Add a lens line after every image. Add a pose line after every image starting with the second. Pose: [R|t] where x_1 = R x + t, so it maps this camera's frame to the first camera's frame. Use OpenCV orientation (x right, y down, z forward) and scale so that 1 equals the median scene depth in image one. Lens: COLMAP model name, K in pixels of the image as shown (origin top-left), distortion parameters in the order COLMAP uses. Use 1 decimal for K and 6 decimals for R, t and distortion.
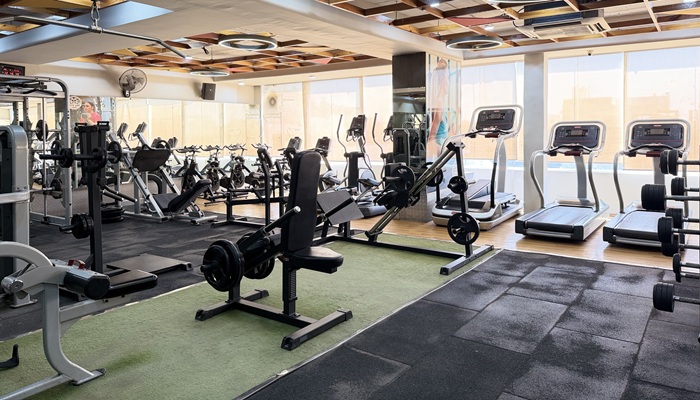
lens RADIAL K [[498.1, 0, 350.8], [0, 498.1, 199.5], [0, 0, 1]] dist [0.024045, -0.005194]
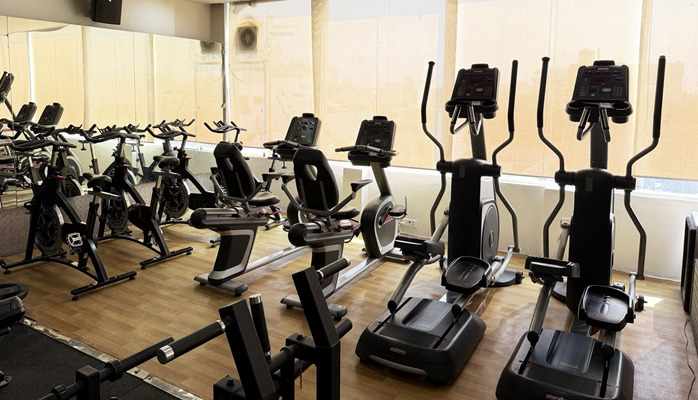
lens RADIAL K [[496.7, 0, 347.7], [0, 496.7, 200.6], [0, 0, 1]] dist [0.024045, -0.005194]
pose [[0.997802, 0.014569, 0.064638, -0.104031], [-0.019071, 0.997393, 0.069590, -0.083518], [-0.063455, -0.070670, 0.995479, 0.579717]]
